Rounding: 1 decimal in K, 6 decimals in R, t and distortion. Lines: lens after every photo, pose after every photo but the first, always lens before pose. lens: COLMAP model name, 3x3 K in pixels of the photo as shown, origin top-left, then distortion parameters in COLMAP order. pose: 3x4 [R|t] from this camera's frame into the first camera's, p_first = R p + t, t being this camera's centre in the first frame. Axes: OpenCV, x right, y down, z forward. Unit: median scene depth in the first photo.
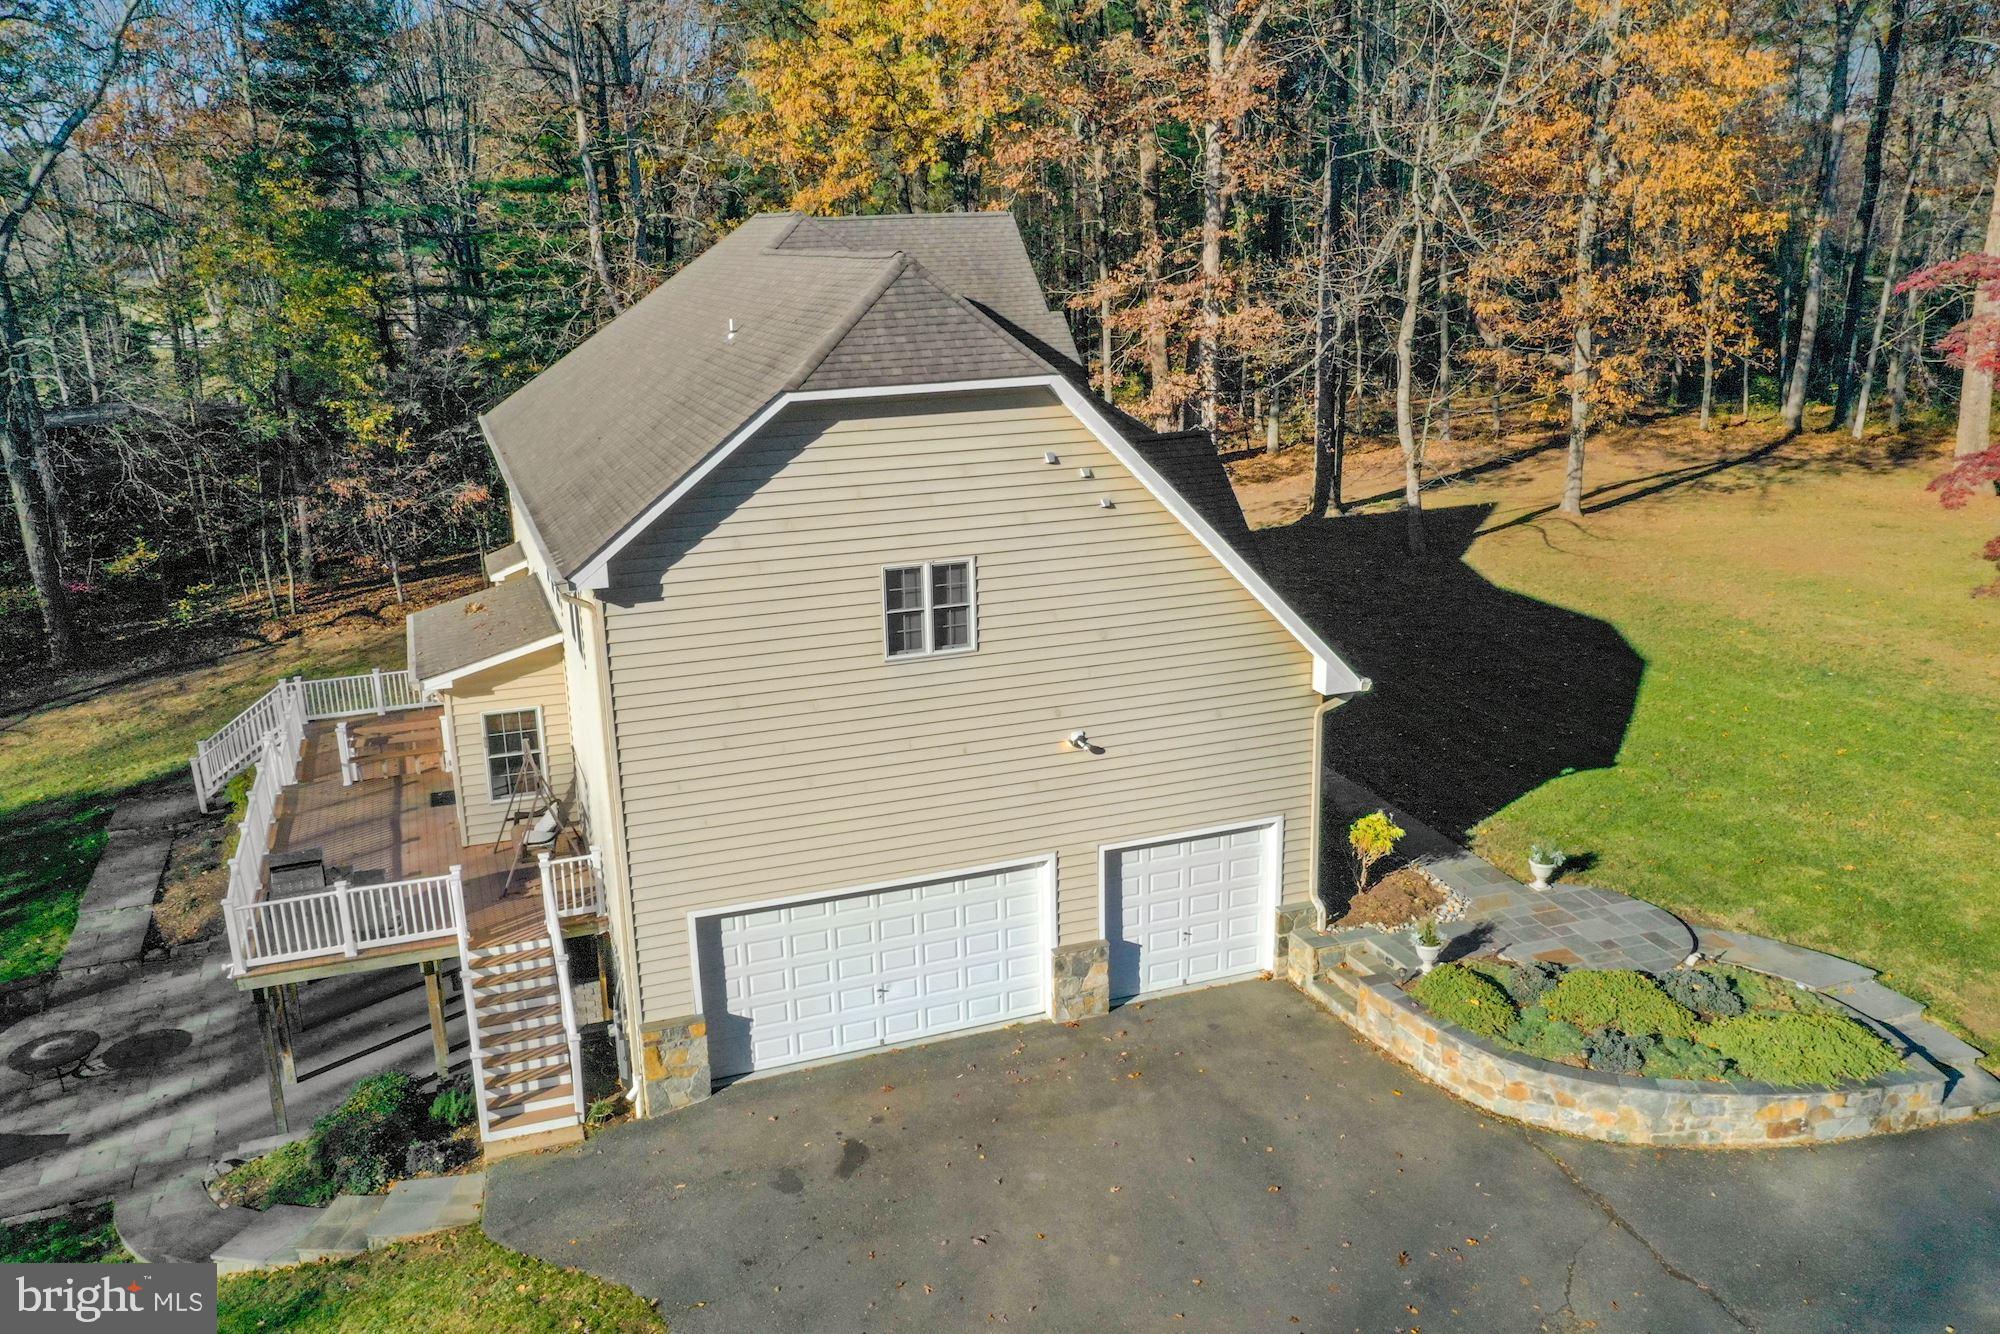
lens RADIAL K [[1557.9, 0, 1000.0], [0, 1557.9, 667.0], [0, 0, 1]] dist [0.034773, 0.002802]
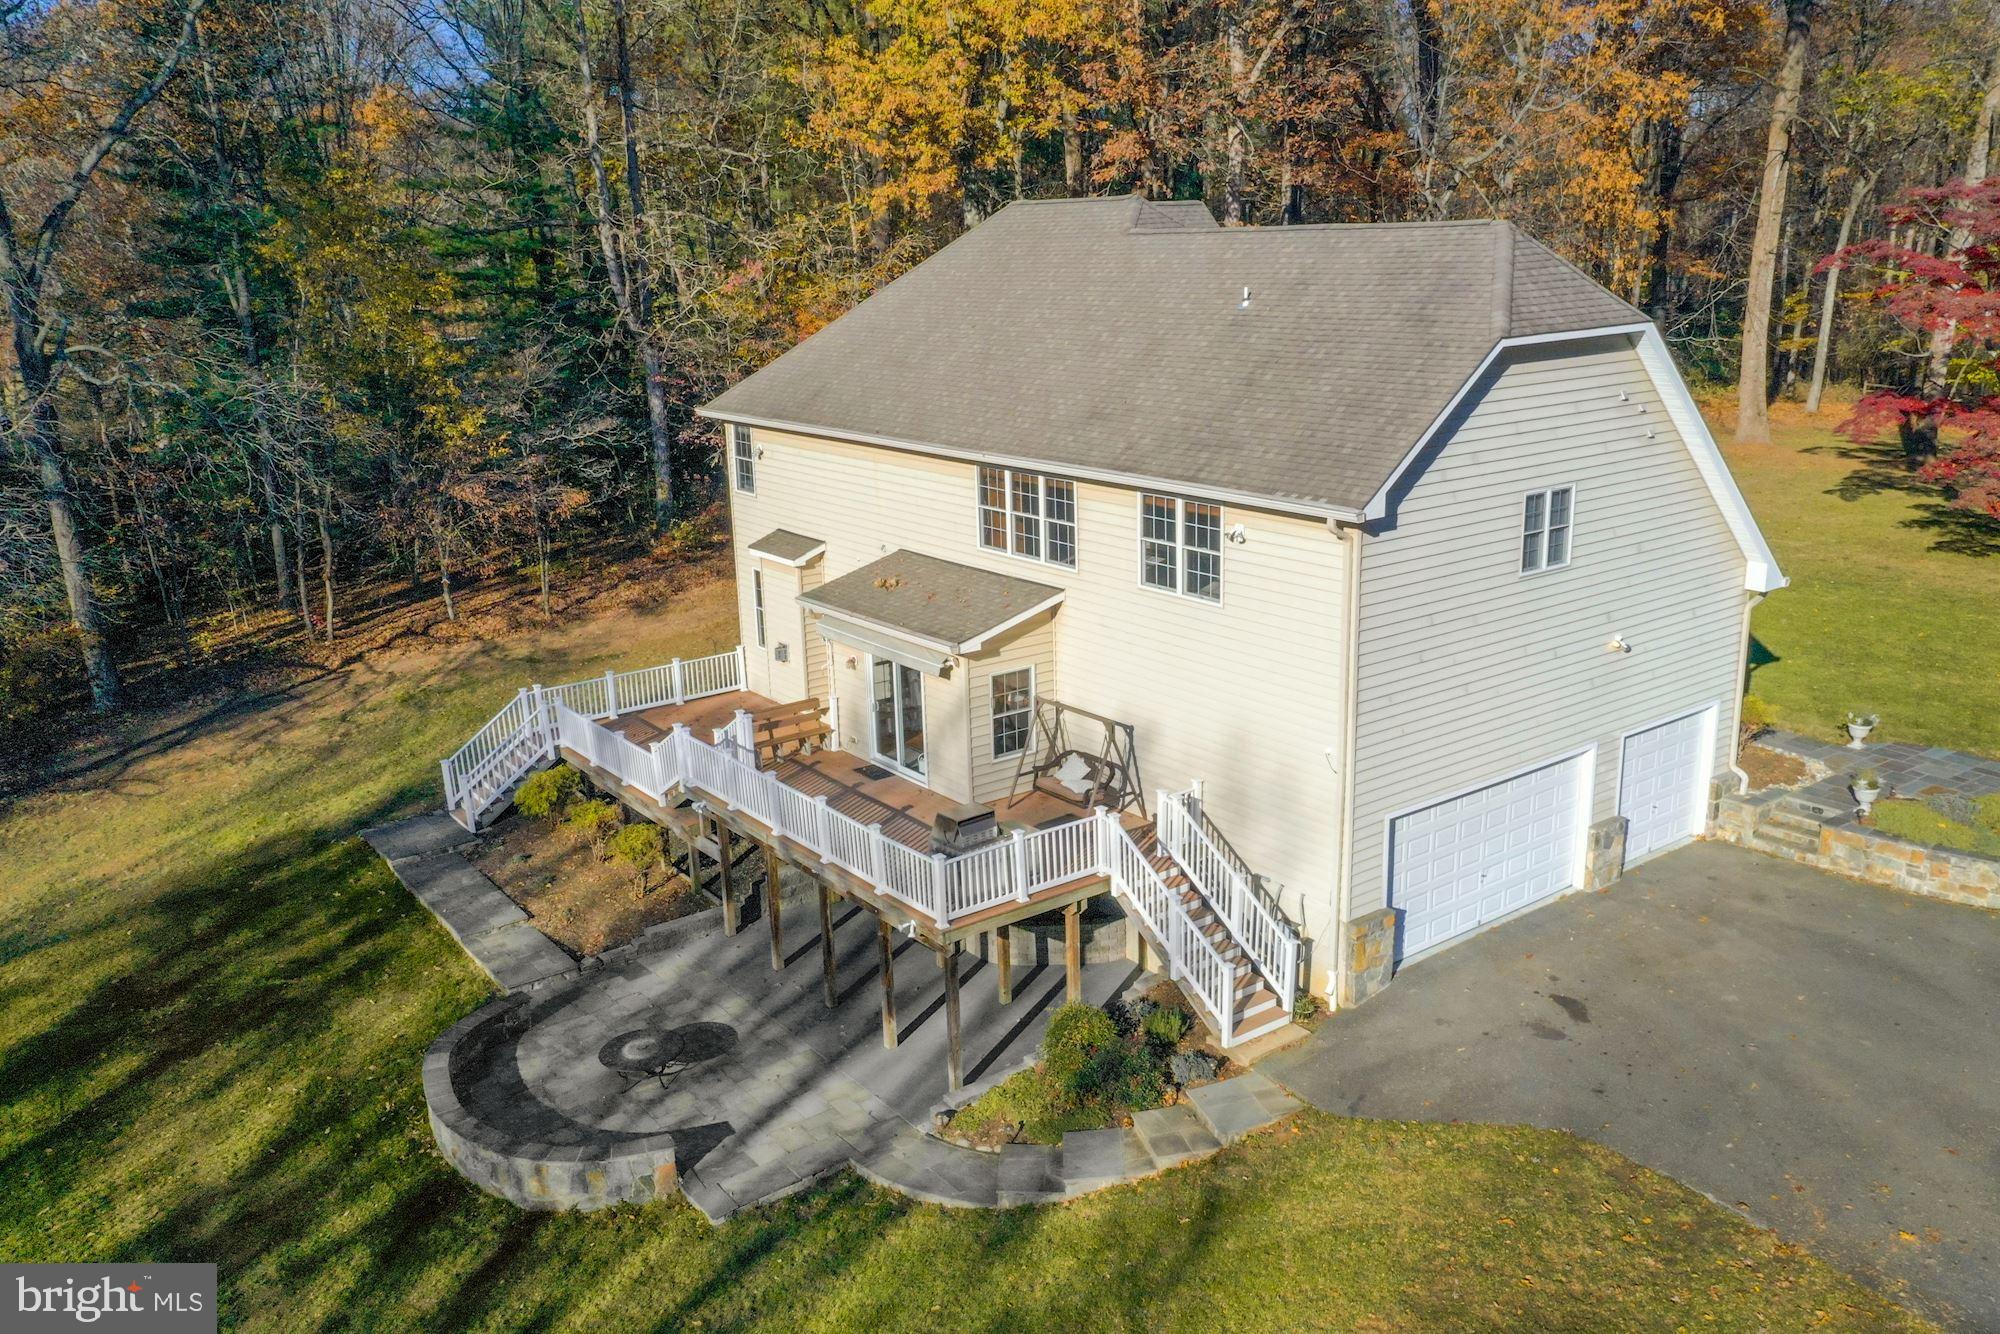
lens RADIAL K [[1562.7, 0, 1000.0], [0, 1562.7, 667.0], [0, 0, 1]] dist [0.051157, 0.003001]
pose [[0.953944, -0.077241, 0.289869, -0.680896], [0.080915, 0.996721, -0.000691, 0.027818], [-0.288865, 0.024114, 0.957066, 0.011668]]
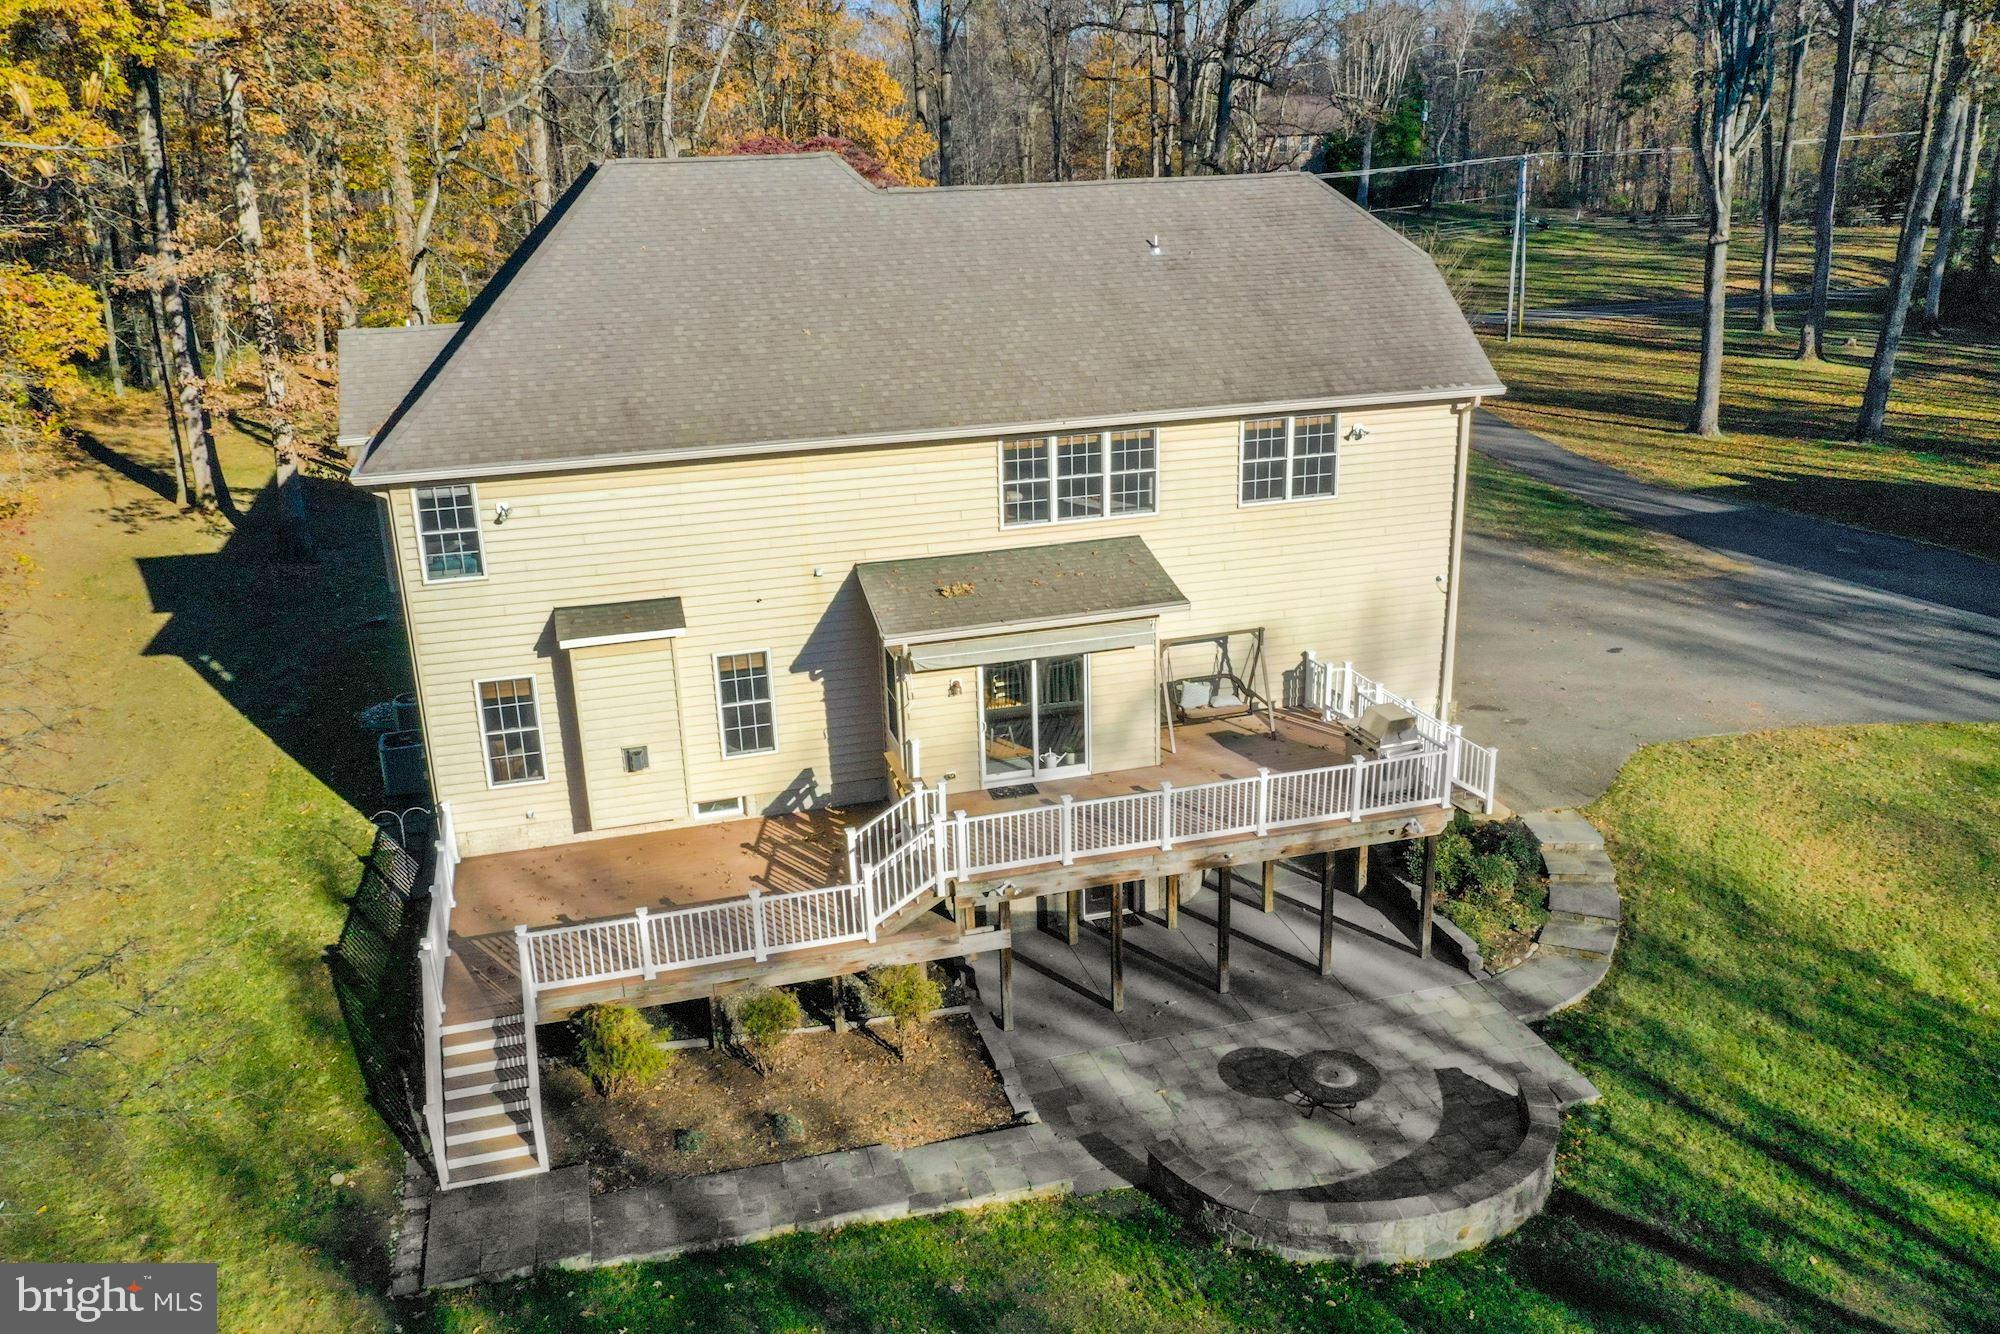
lens RADIAL K [[1562.7, 0, 1000.0], [0, 1562.7, 667.0], [0, 0, 1]] dist [0.051157, 0.003001]
pose [[0.070804, -0.295770, 0.952632, -1.463529], [0.296354, 0.918143, 0.263035, -0.276774], [-0.952450, 0.263692, 0.152661, 1.036913]]
